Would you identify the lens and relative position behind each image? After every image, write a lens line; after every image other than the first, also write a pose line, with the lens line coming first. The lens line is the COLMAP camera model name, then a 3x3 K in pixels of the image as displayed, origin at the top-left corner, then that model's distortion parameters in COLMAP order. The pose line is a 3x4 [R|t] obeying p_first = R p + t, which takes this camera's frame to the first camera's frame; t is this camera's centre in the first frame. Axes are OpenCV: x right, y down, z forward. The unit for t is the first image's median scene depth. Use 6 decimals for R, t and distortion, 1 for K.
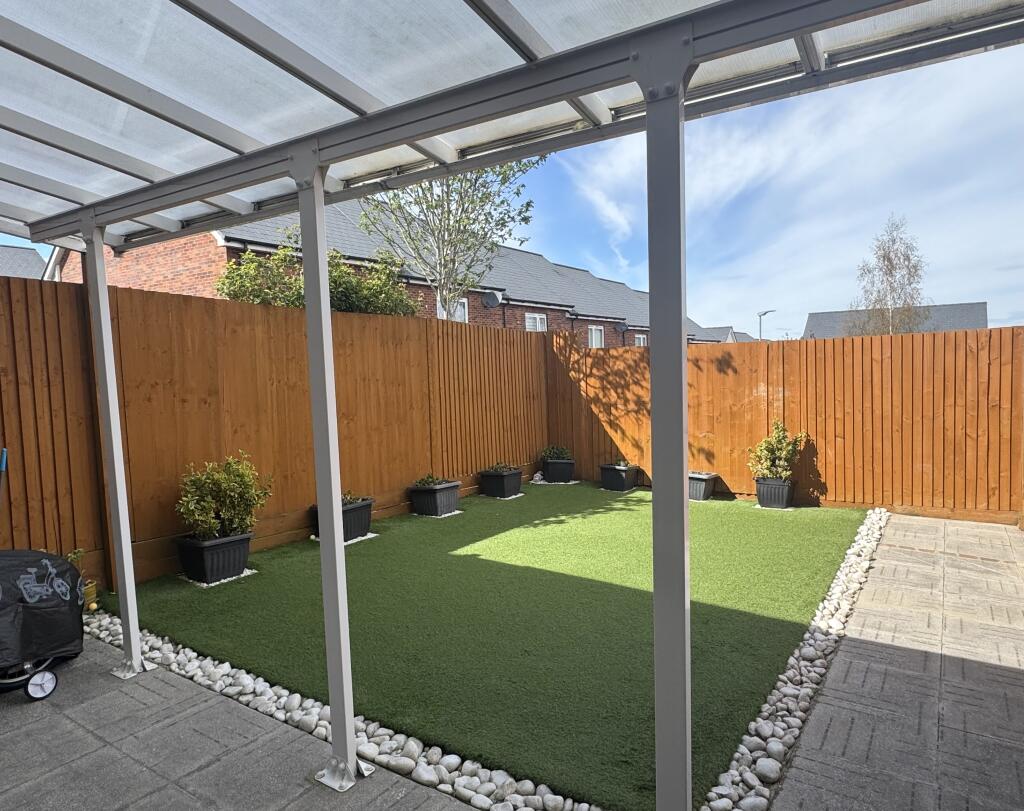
lens RADIAL K [[626.4, 0, 541.7], [0, 626.4, 404.8], [0, 0, 1]] dist [-0.005971, 0.000630]
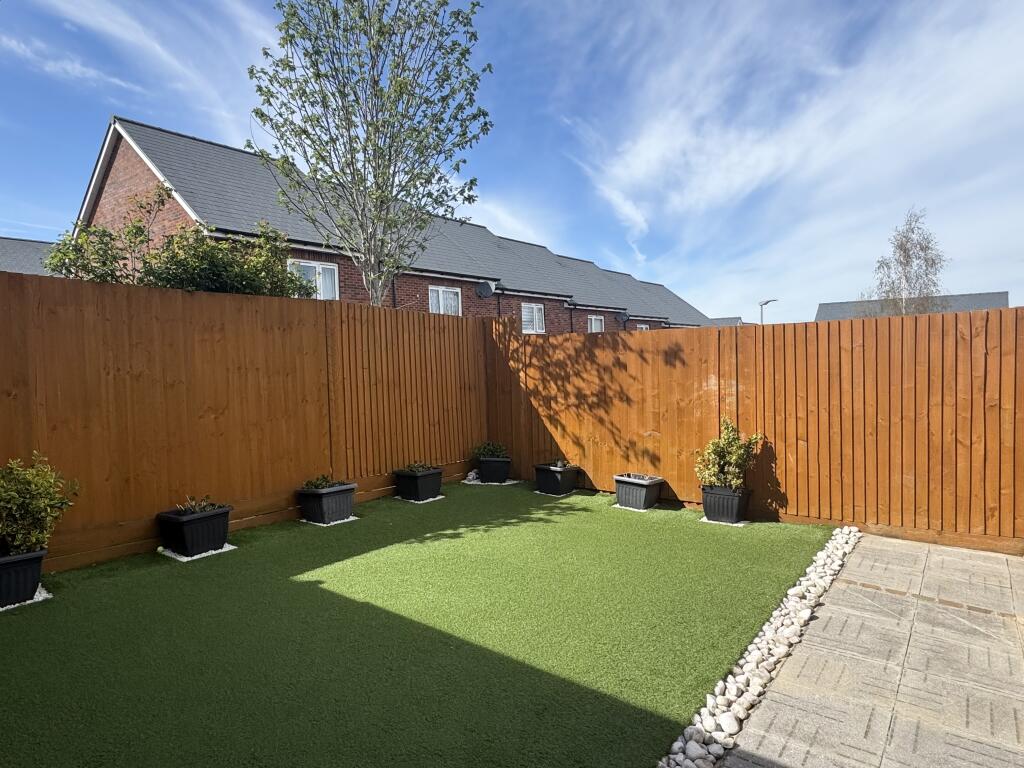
lens RADIAL K [[597.0, 0, 512.0], [0, 597.0, 384.0], [0, 0, 1]] dist [-0.002608, -0.001745]
pose [[0.996913, 0.008157, -0.078093, 0.156677], [-0.009252, 0.999864, -0.013670, -0.009763], [0.077971, 0.014350, 0.996852, 0.175105]]
